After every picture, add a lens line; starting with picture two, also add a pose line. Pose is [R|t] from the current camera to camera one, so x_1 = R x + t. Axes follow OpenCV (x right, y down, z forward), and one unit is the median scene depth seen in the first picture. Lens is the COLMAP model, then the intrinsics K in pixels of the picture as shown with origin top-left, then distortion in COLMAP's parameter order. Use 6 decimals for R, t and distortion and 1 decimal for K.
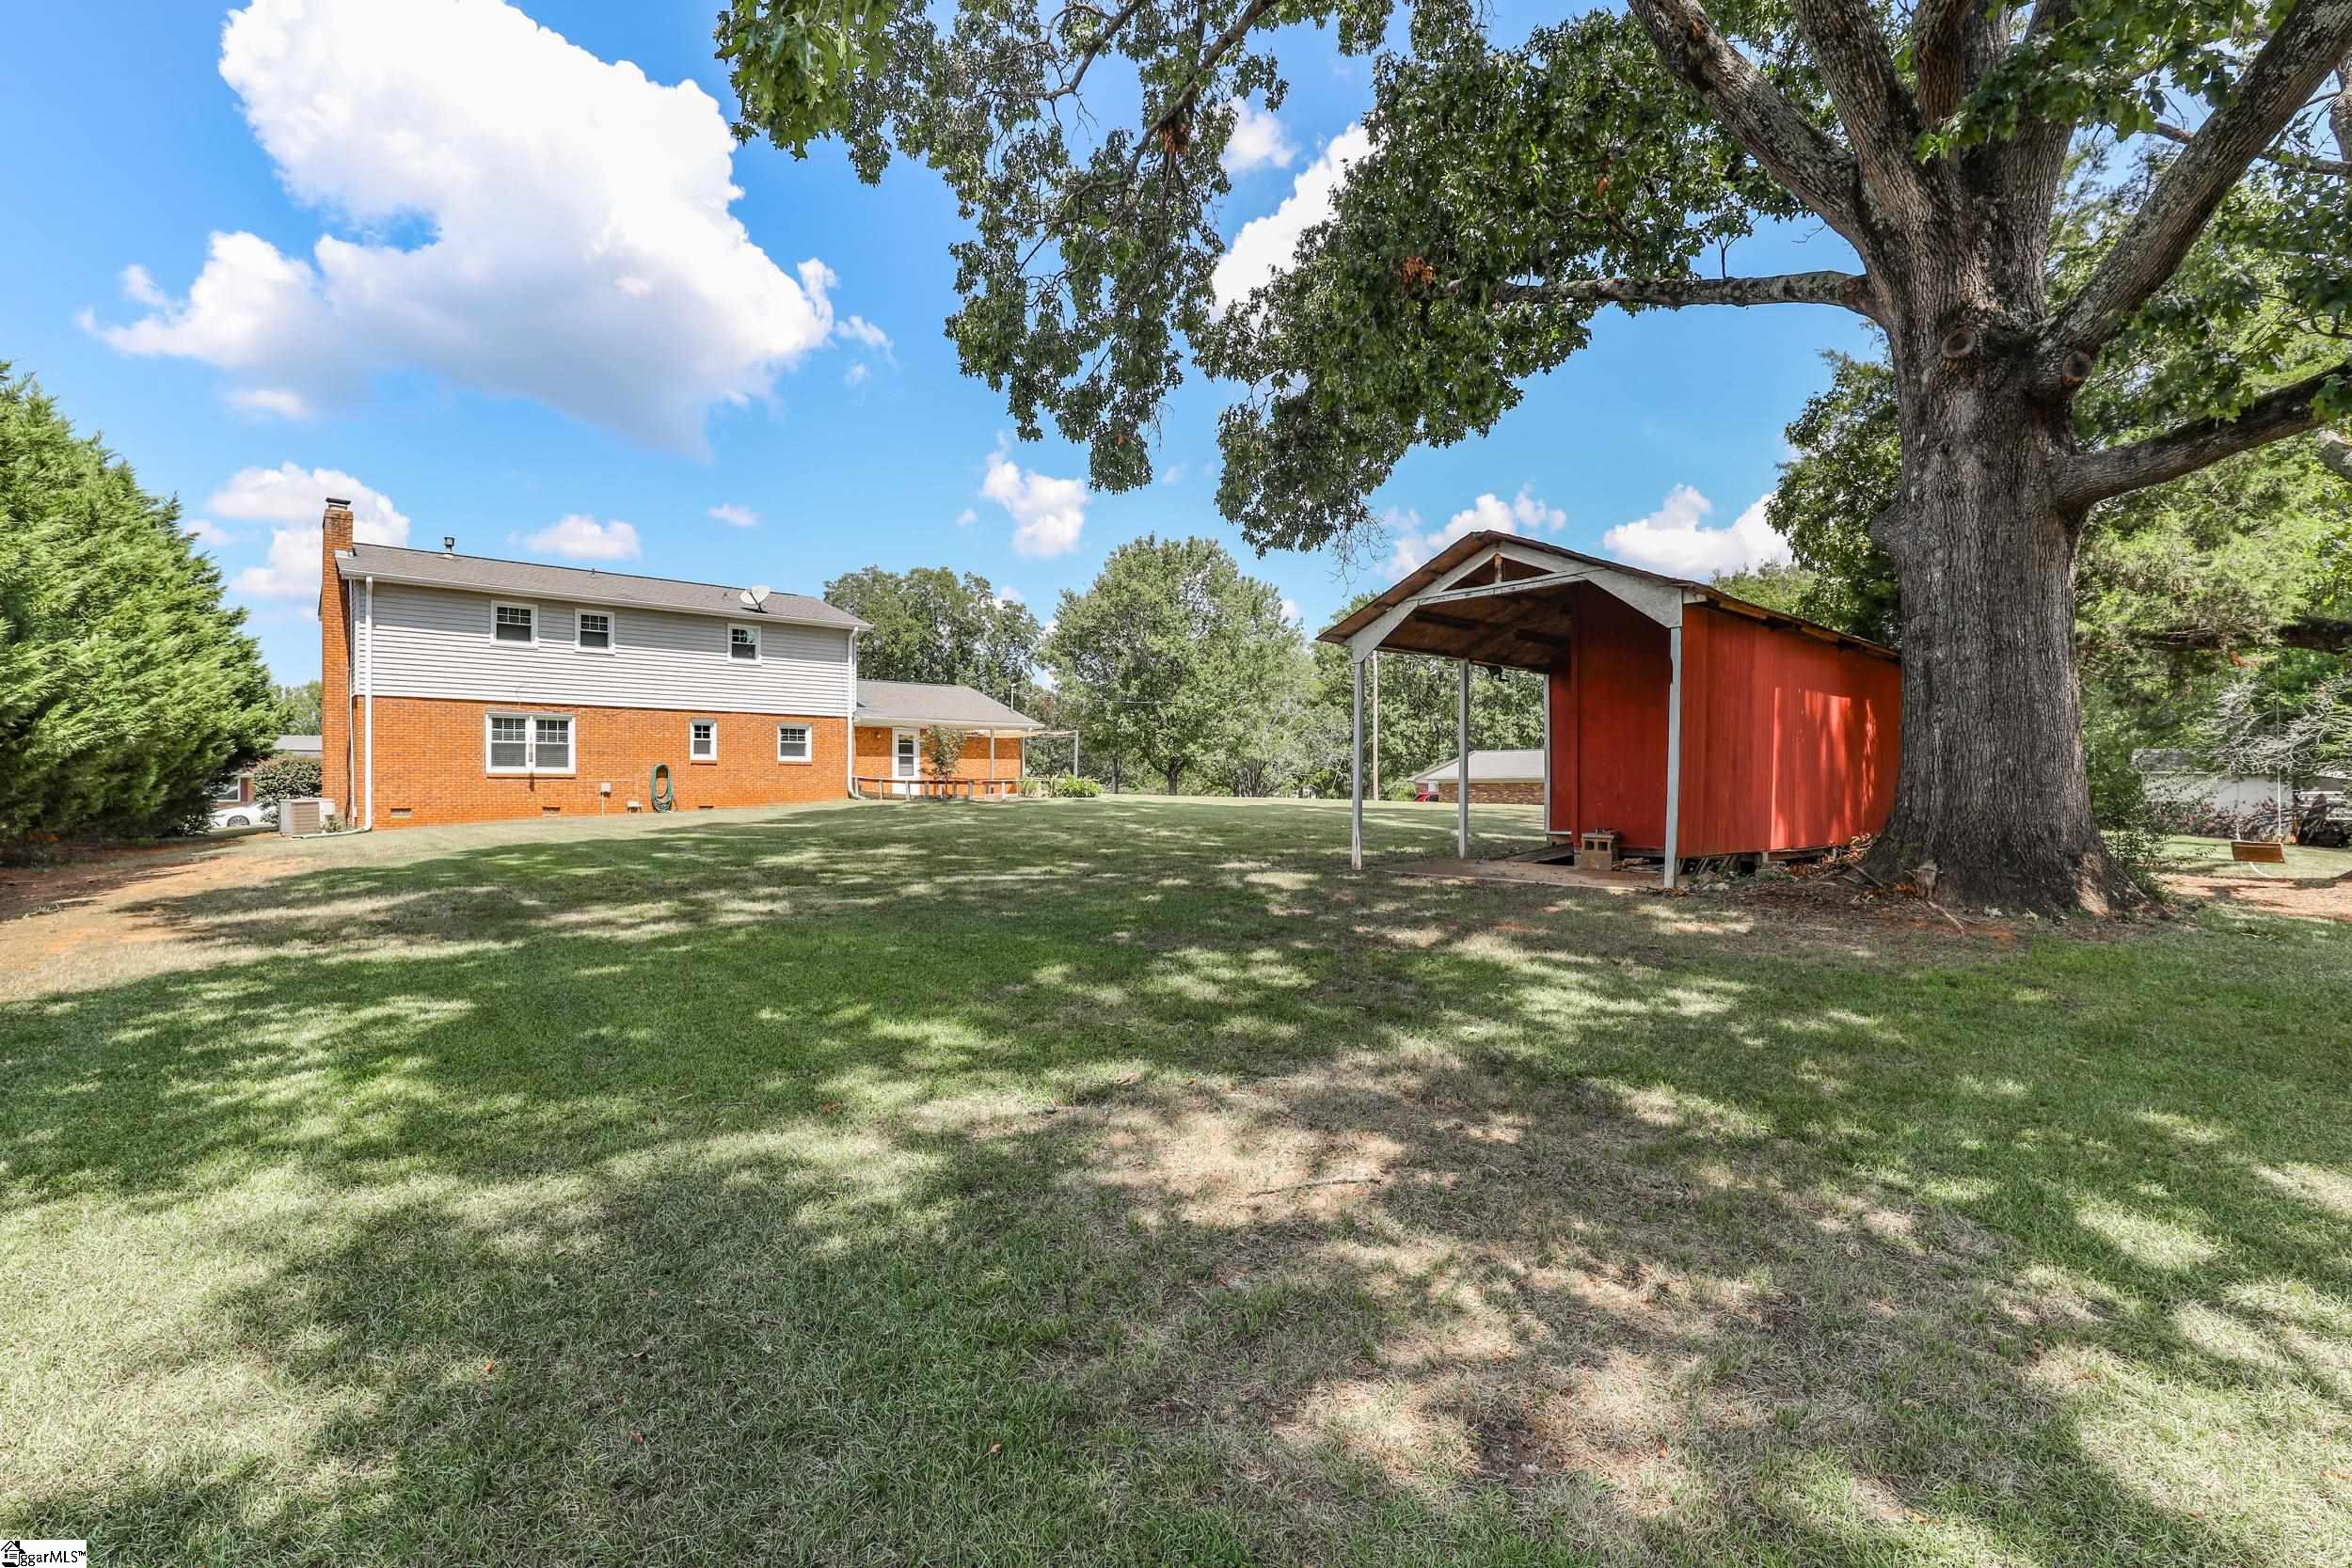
lens RADIAL K [[1079.4, 0, 1186.0], [0, 1079.4, 789.6], [0, 0, 1]] dist [-0.038584, 0.008948]
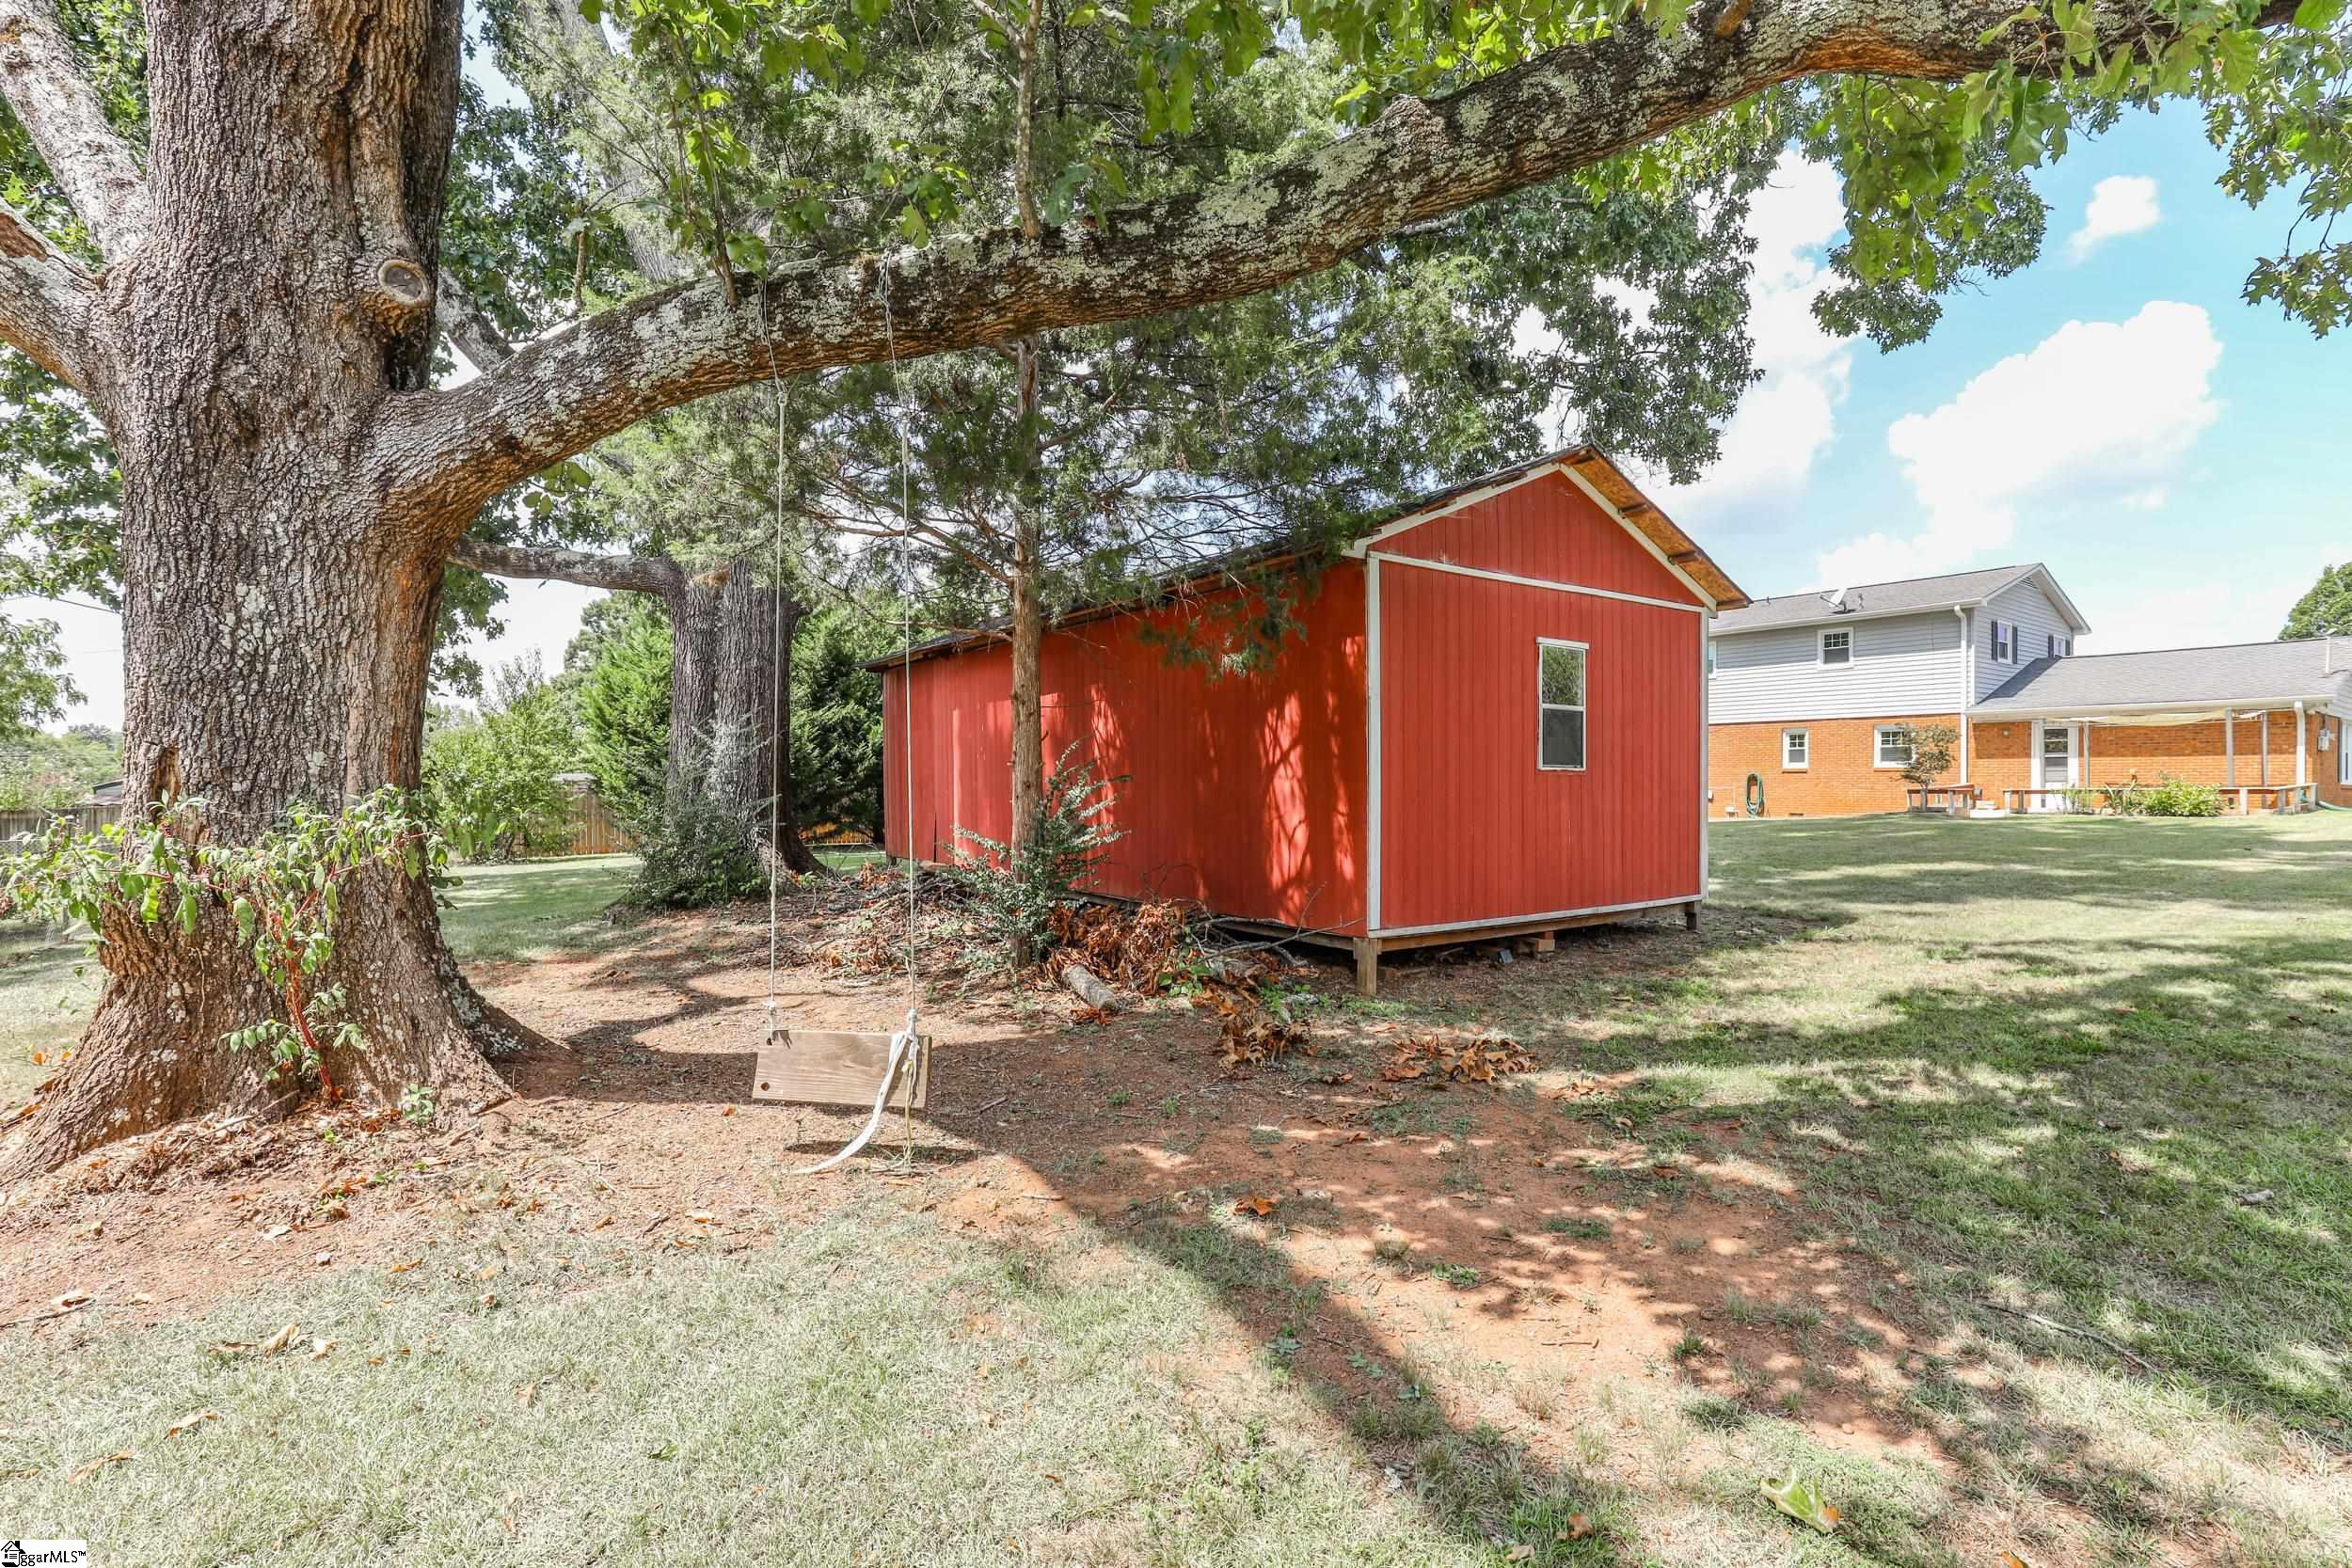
lens RADIAL K [[1069.5, 0, 1183.9], [0, 1069.5, 789.6], [0, 0, 1]] dist [-0.037877, 0.007939]
pose [[-0.122994, -0.004005, -0.992399, 0.581654], [-0.015454, 0.999878, -0.002119, 0.003620], [0.992287, 0.015076, -0.123041, 0.505840]]
